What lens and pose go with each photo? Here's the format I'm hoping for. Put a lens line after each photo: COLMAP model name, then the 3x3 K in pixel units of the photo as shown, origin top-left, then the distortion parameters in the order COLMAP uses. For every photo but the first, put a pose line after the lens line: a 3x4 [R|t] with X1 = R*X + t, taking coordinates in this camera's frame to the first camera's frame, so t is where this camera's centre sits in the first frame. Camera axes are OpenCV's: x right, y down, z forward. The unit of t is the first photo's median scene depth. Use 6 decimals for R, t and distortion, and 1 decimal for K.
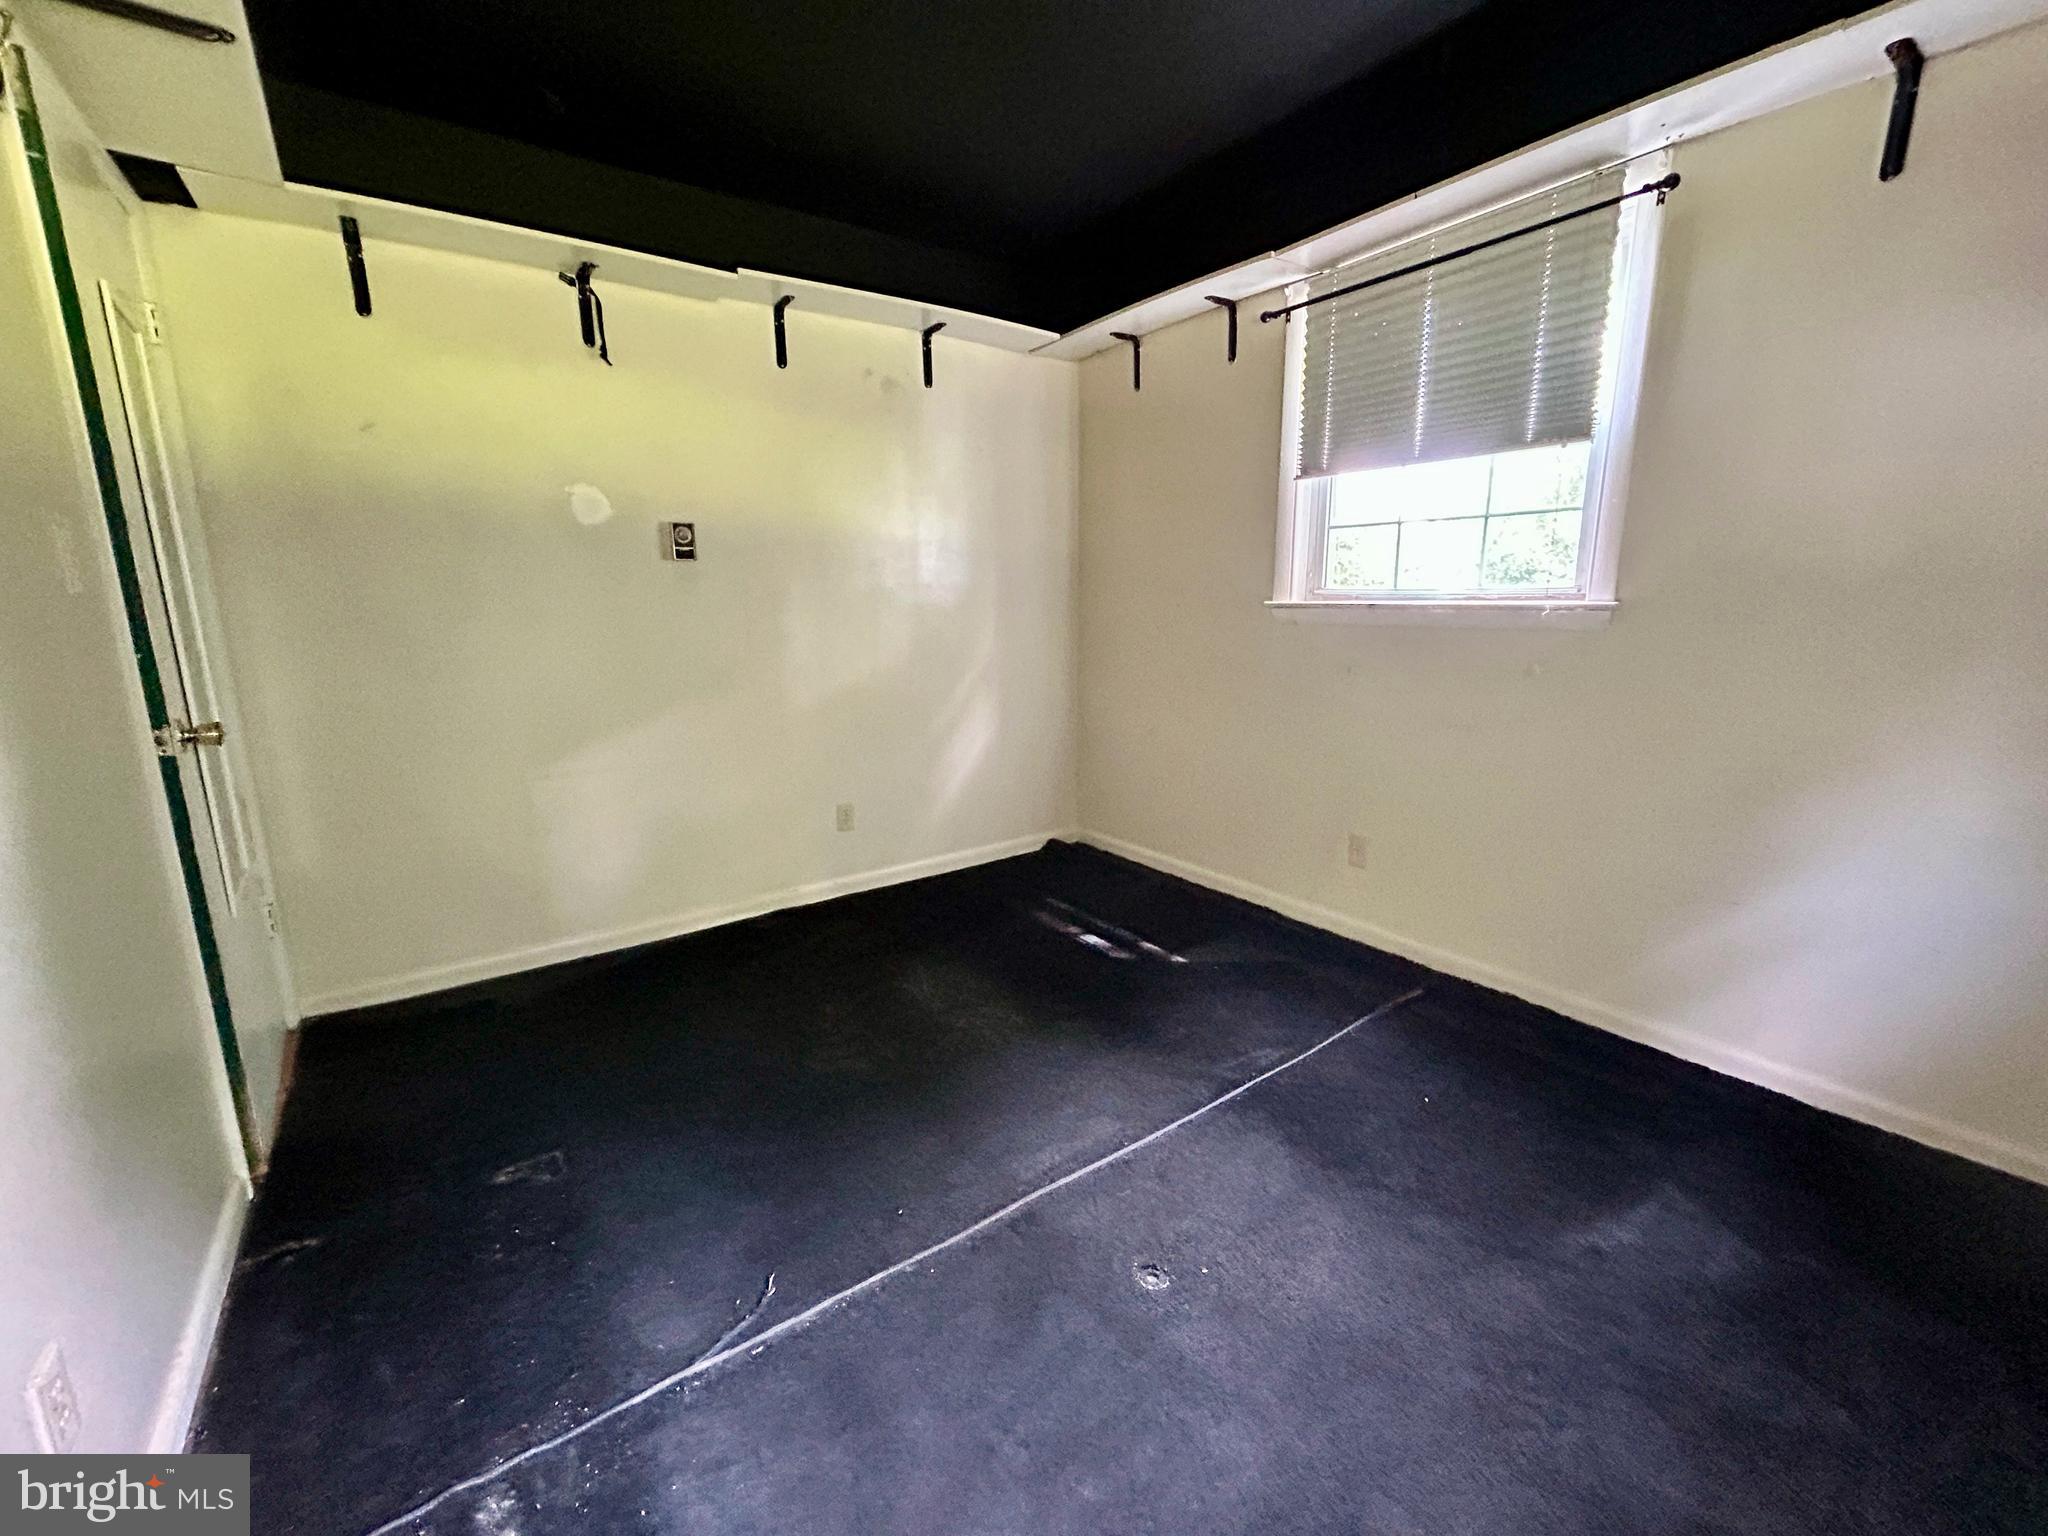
lens RADIAL K [[836.7, 0, 1024.0], [0, 836.7, 768.0], [0, 0, 1]] dist [-0.001583, -0.000018]
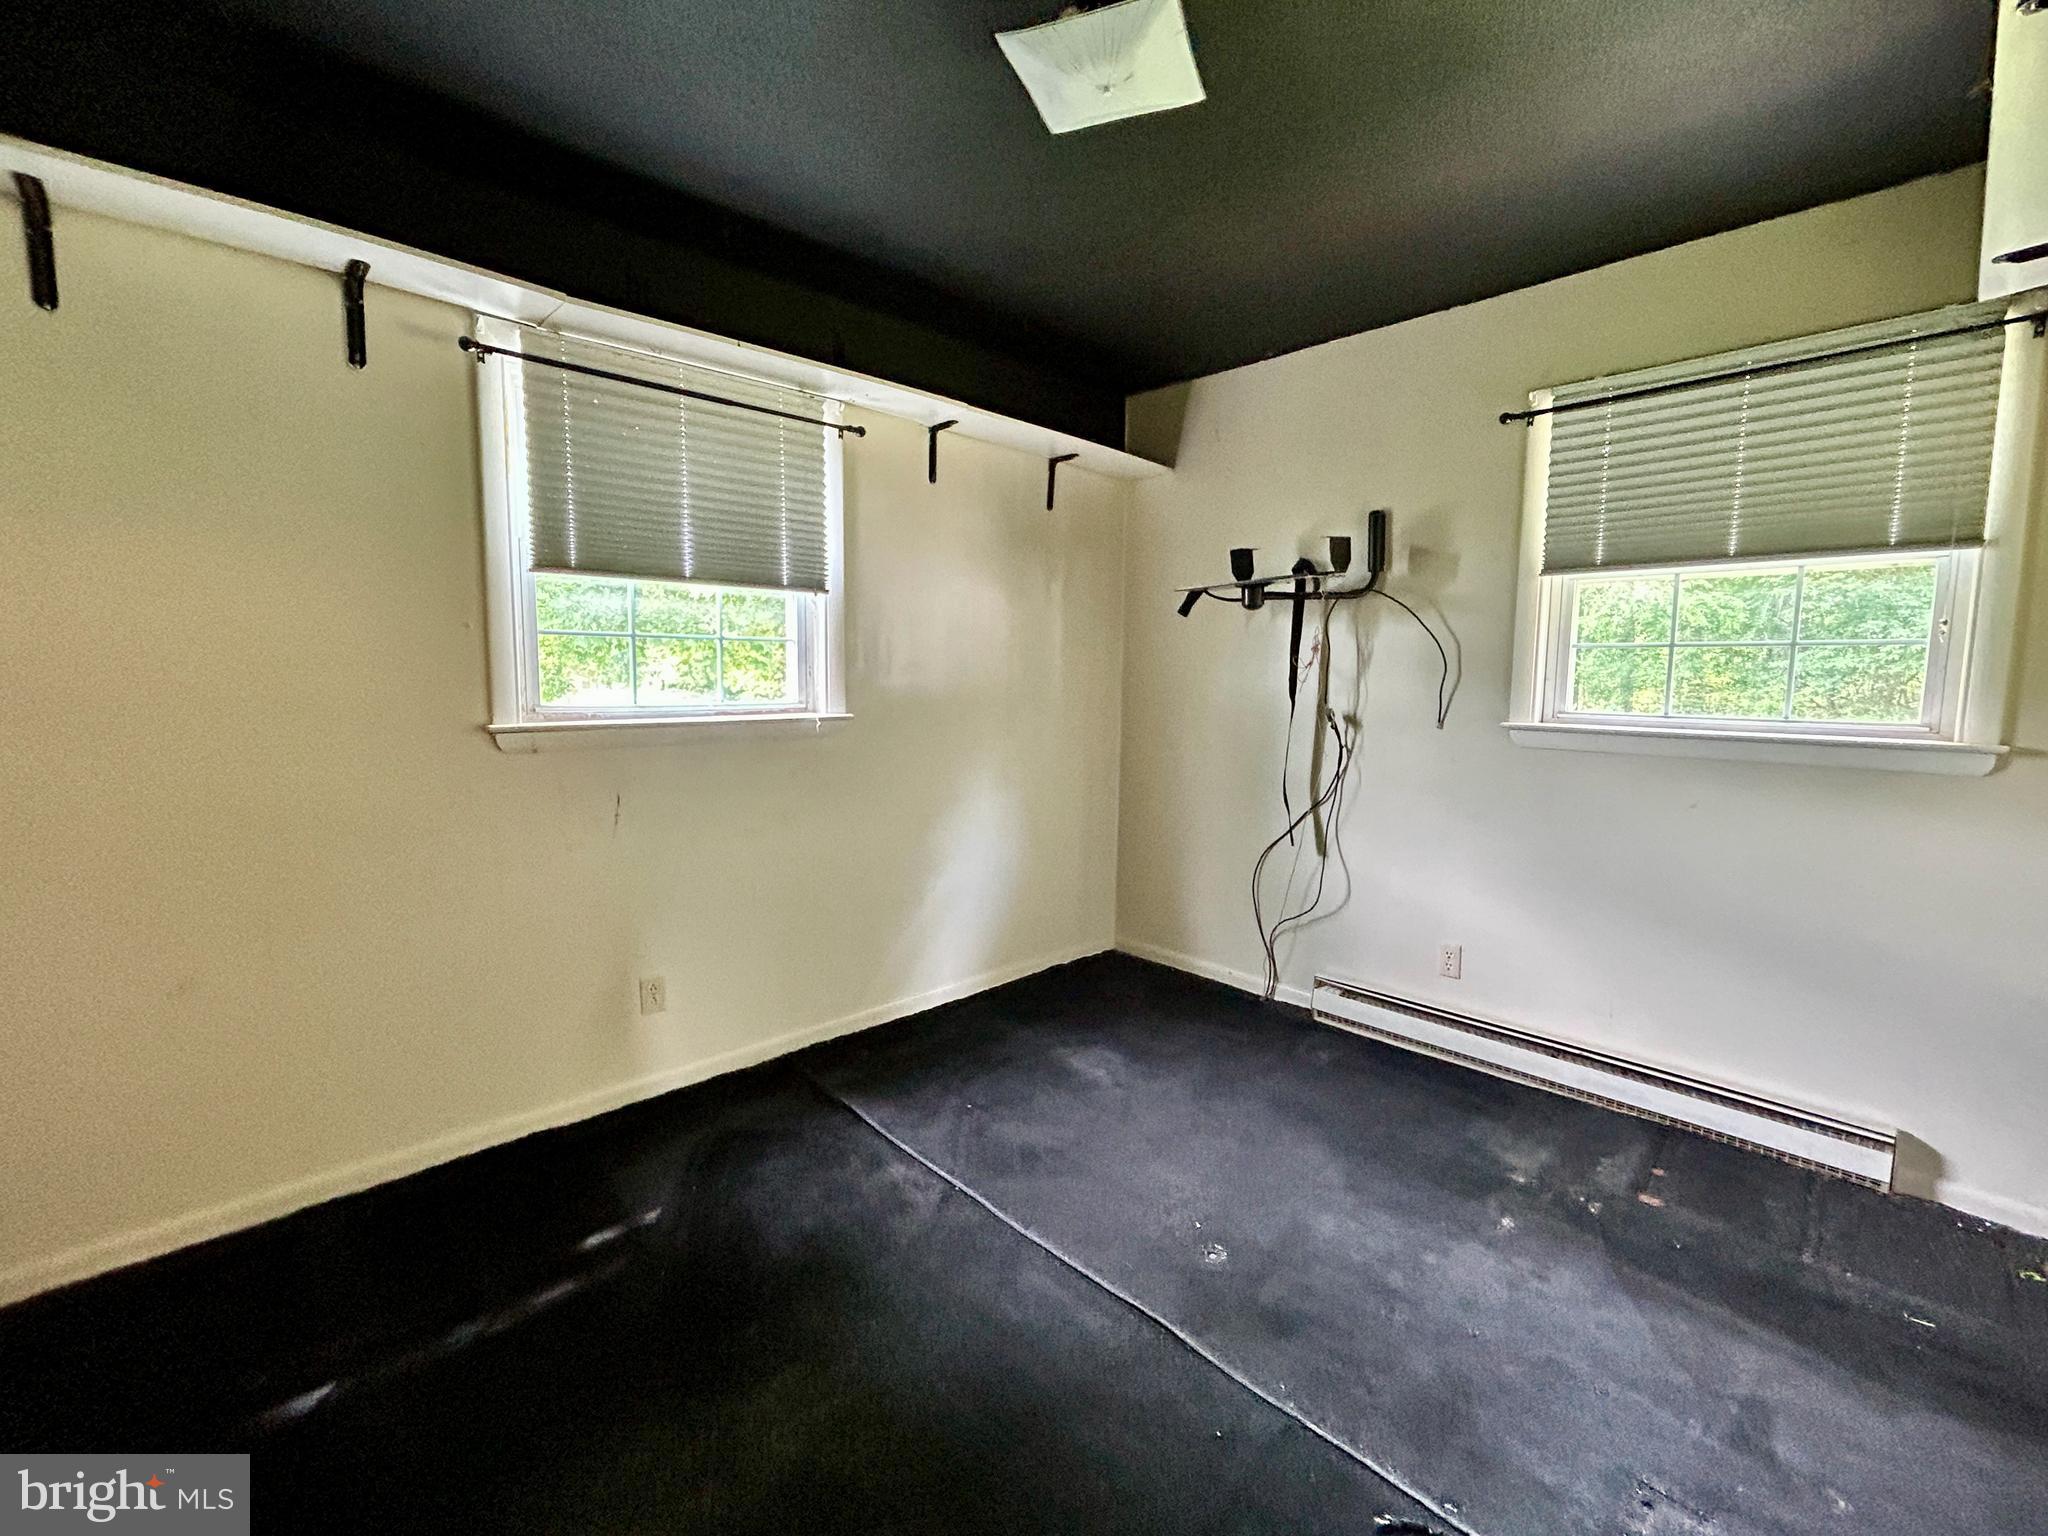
lens RADIAL K [[893.4, 0, 1024.0], [0, 893.4, 768.0], [0, 0, 1]] dist [0.000420, 0.000150]
pose [[-0.143584, -0.094728, 0.985094, -0.679663], [0.200175, 0.972053, 0.122651, -0.206042], [-0.969182, 0.214802, -0.120609, 0.816226]]
